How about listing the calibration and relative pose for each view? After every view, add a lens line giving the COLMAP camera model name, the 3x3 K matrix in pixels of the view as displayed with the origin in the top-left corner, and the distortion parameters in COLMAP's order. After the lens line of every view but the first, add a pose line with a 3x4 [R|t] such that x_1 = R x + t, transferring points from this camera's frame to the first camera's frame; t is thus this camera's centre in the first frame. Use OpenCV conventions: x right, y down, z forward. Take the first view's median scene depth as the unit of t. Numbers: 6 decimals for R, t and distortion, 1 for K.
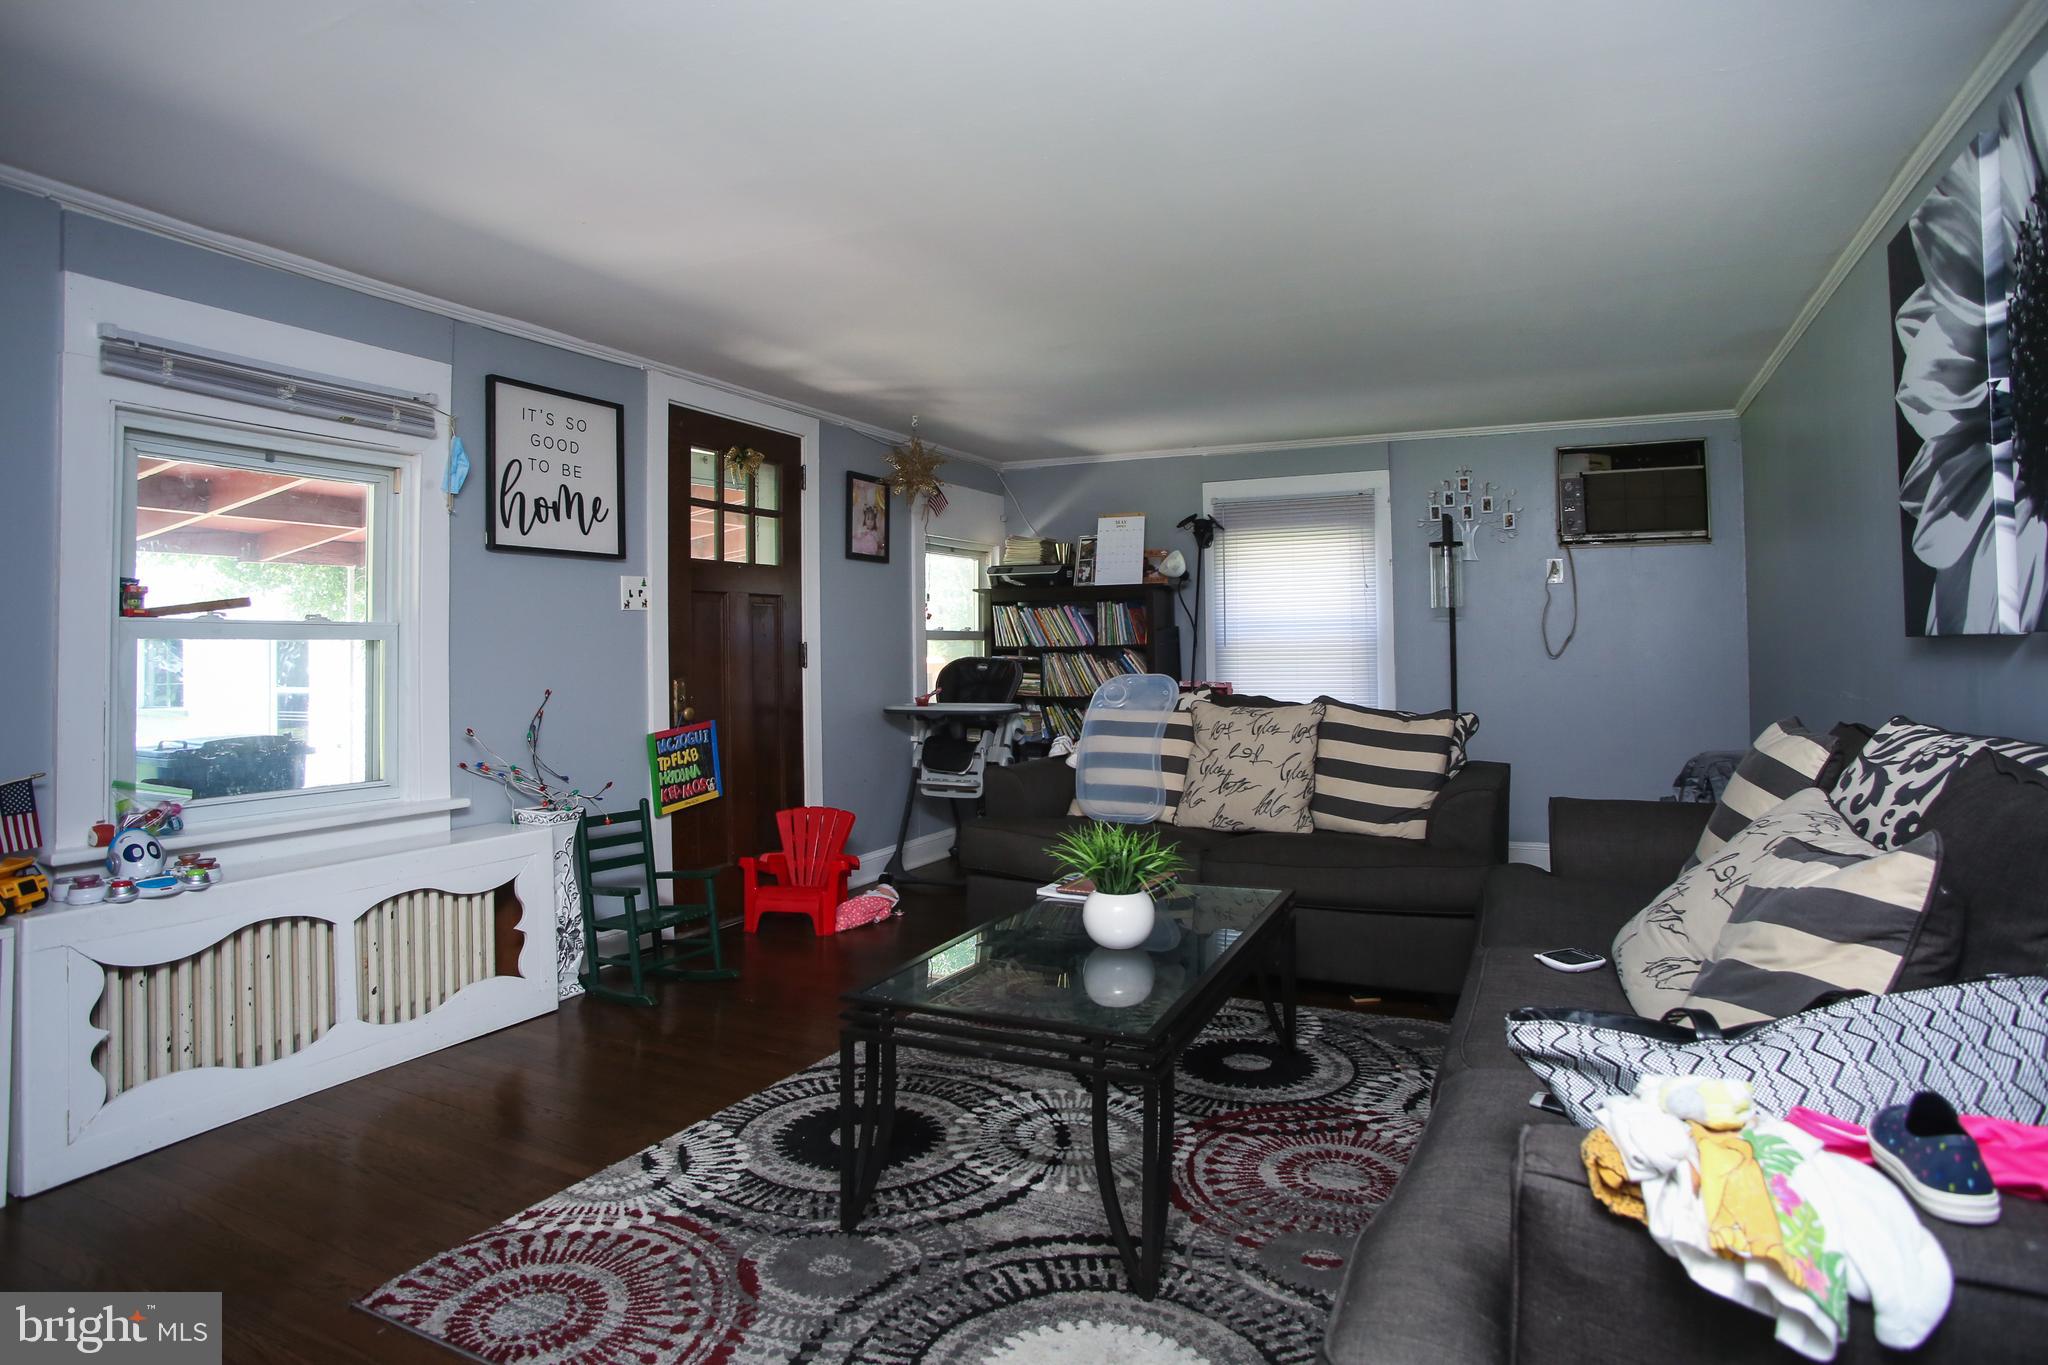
lens RADIAL K [[1129.2, 0, 1027.6], [0, 1129.2, 629.3], [0, 0, 1]] dist [-0.094230, 0.050245]
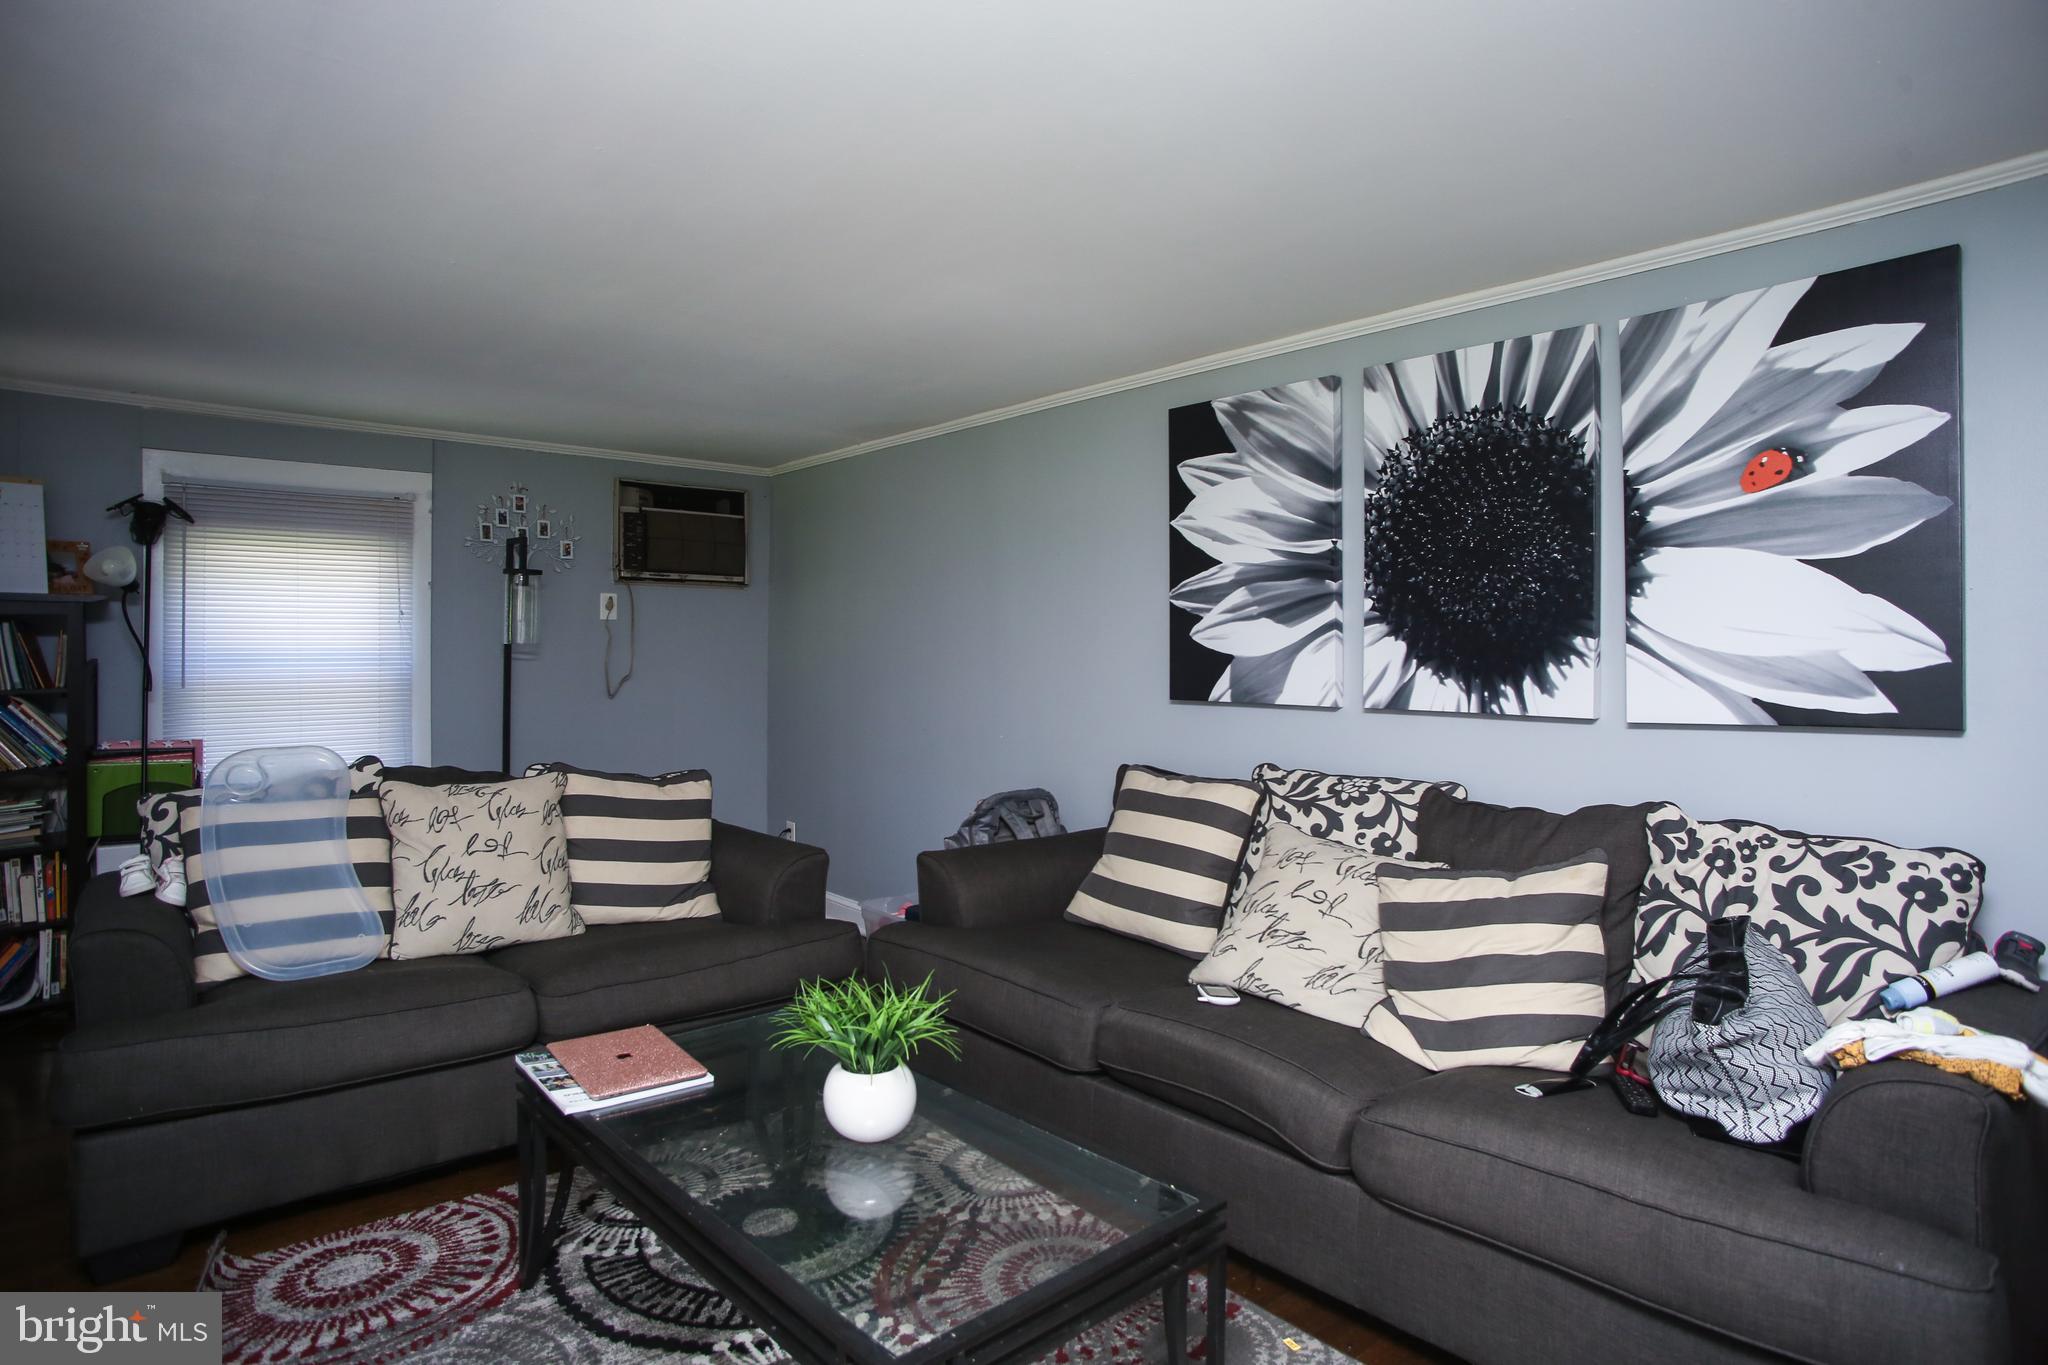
lens RADIAL K [[1179.2, 0, 997.9], [0, 1179.2, 644.7], [0, 0, 1]] dist [-0.051135, 0.001496]
pose [[0.418964, 0.011736, 0.907927, -0.404575], [-0.022912, 0.999735, -0.002350, -0.034705], [-0.907714, -0.019818, 0.419122, 0.373173]]
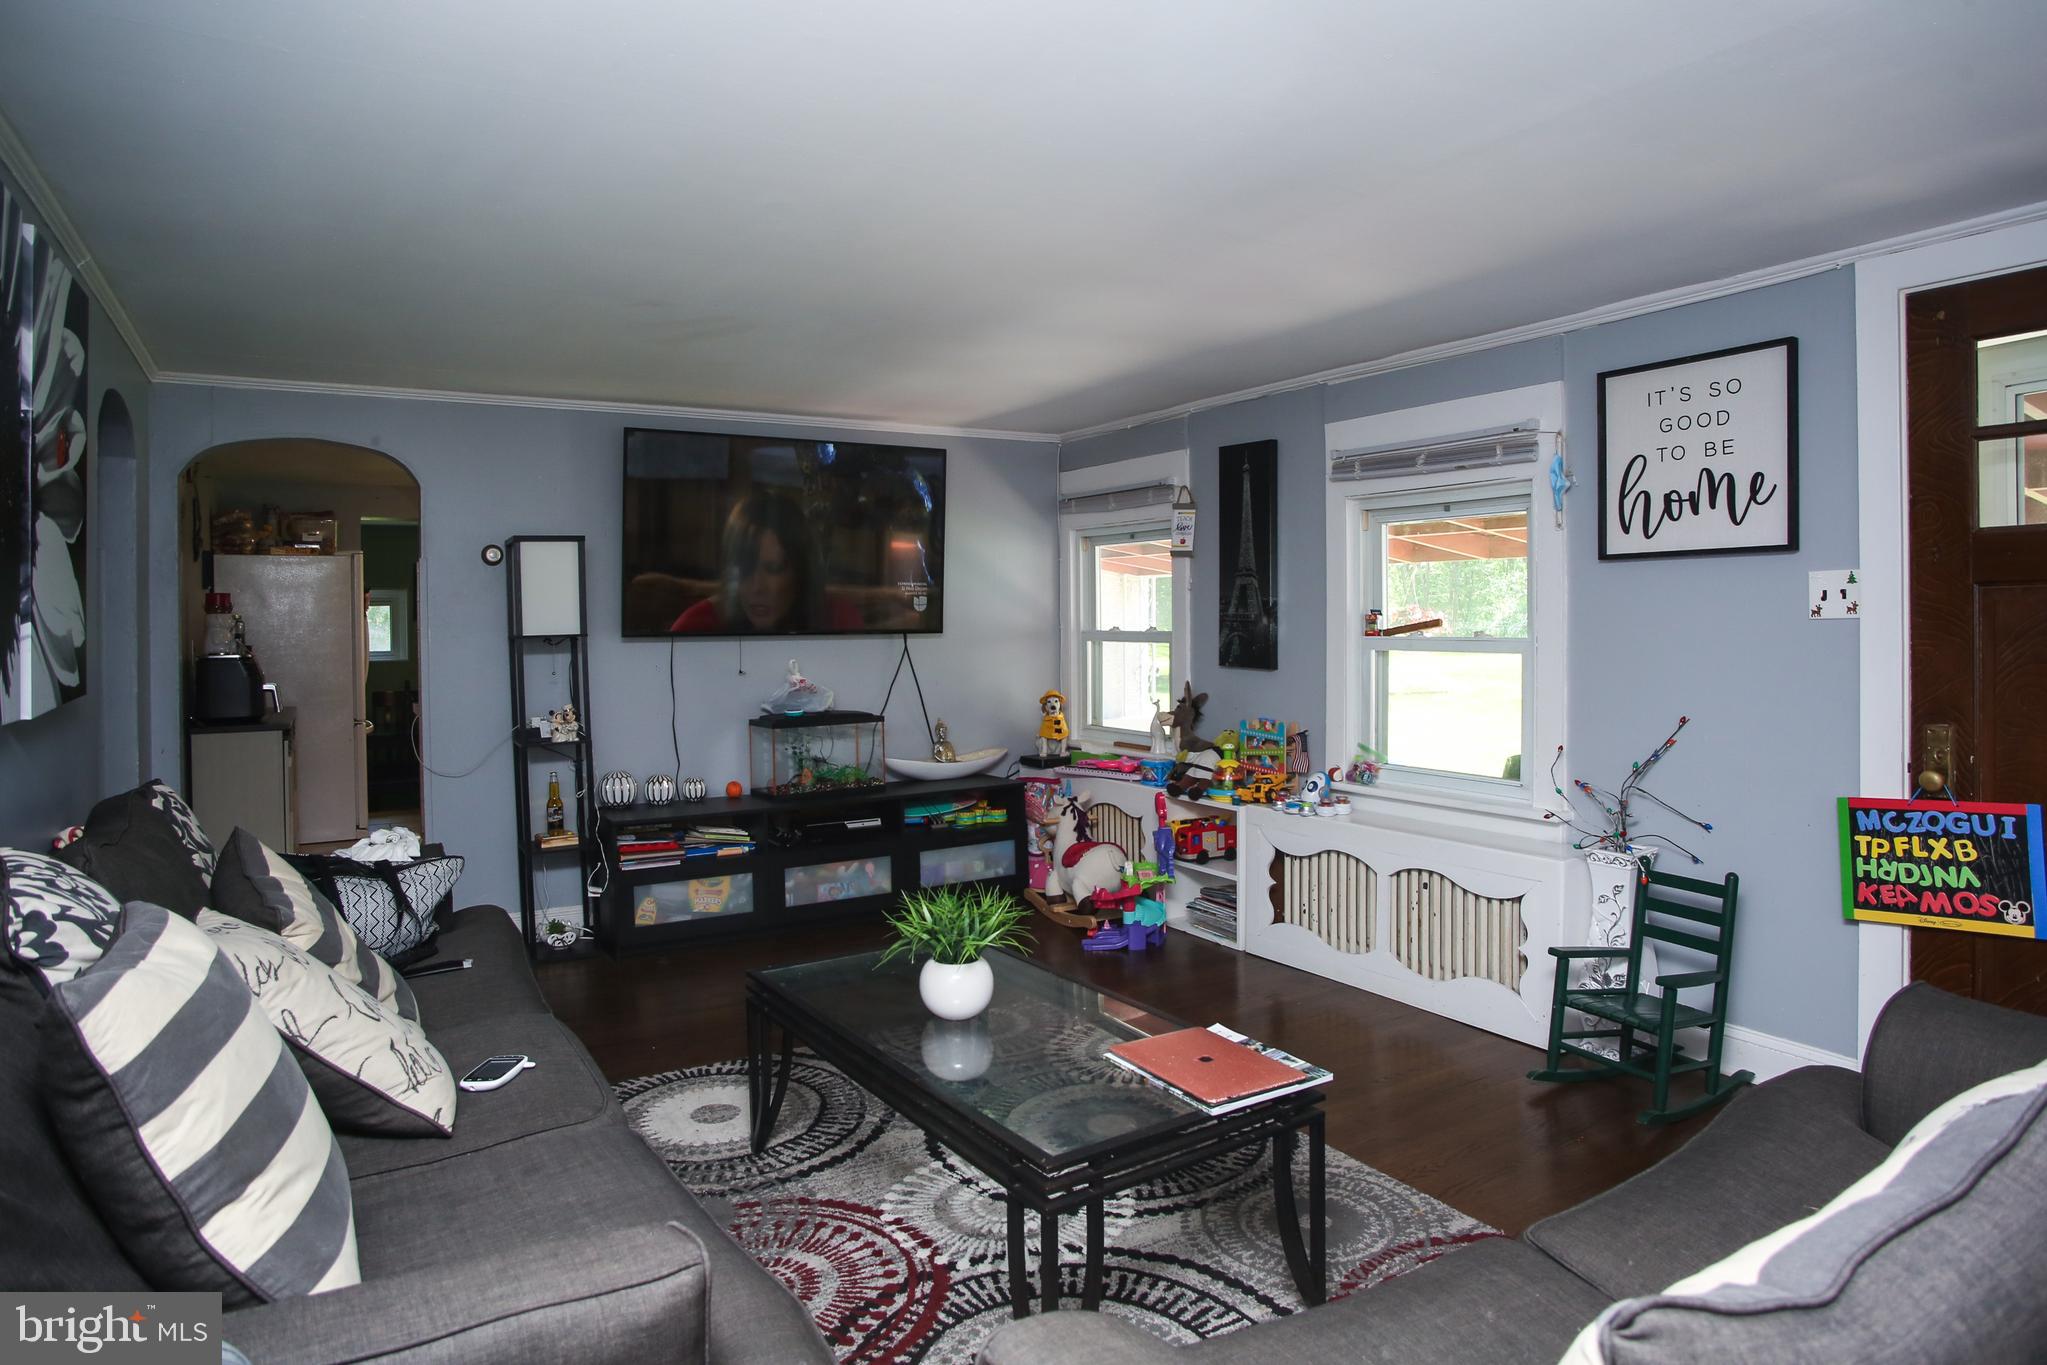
lens RADIAL K [[1178.7, 0, 997.4], [0, 1178.7, 644.7], [0, 0, 1]] dist [-0.051135, 0.001496]
pose [[-0.542737, 0.037155, -0.839081, 0.576886], [0.034369, 0.999167, 0.022013, -0.037158], [0.839199, -0.016891, -0.543561, 1.017021]]
